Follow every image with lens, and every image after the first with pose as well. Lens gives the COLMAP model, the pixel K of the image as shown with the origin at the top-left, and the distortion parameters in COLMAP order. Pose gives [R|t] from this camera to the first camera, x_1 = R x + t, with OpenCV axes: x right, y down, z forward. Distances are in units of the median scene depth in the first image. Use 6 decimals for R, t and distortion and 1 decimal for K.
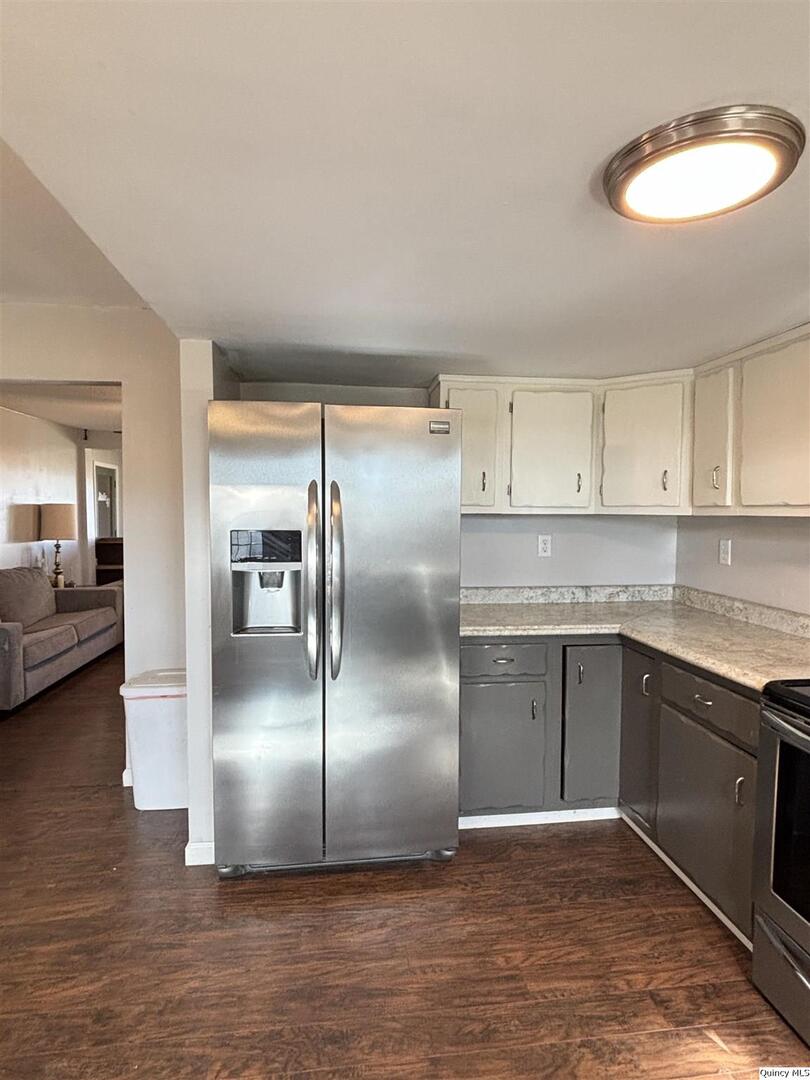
lens RADIAL K [[603.1, 0, 401.9], [0, 603.1, 538.7], [0, 0, 1]] dist [0.003450, -0.001969]
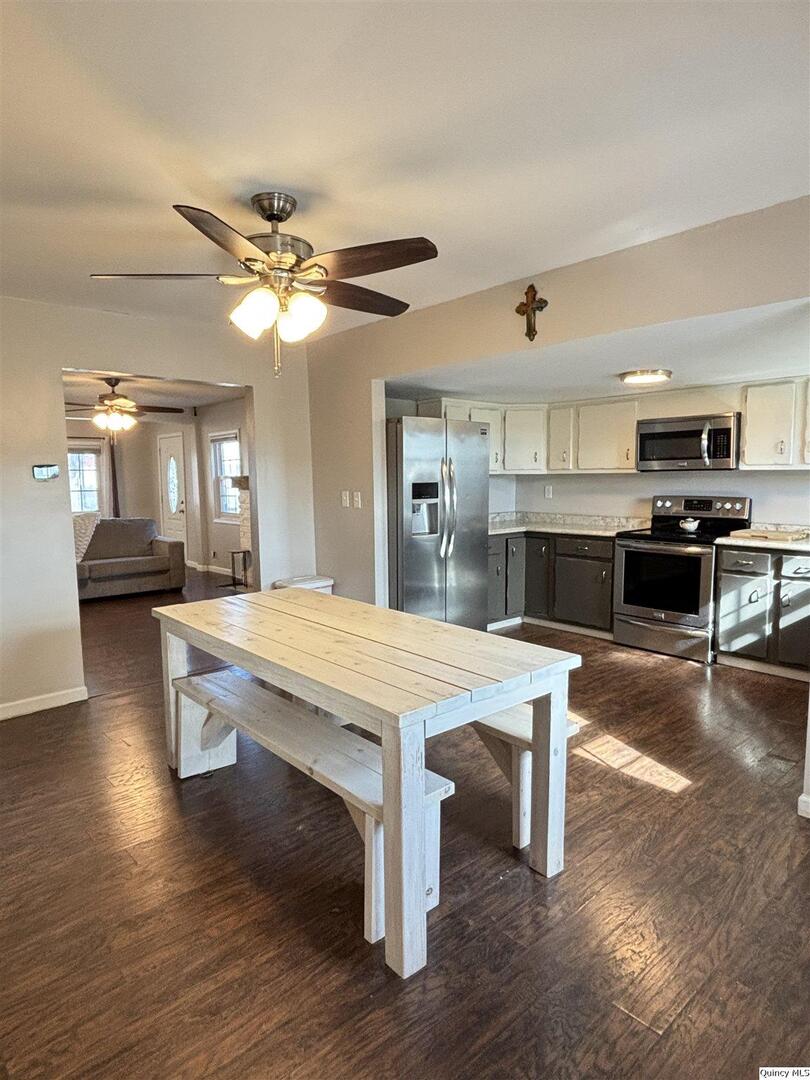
lens RADIAL K [[631.1, 0, 400.0], [0, 631.1, 543.4], [0, 0, 1]] dist [0.006124, 0.000565]
pose [[0.826388, -0.069886, 0.558748, -1.214320], [0.036107, 0.996803, 0.071275, 0.028918], [-0.561943, -0.038726, 0.826269, -0.553777]]
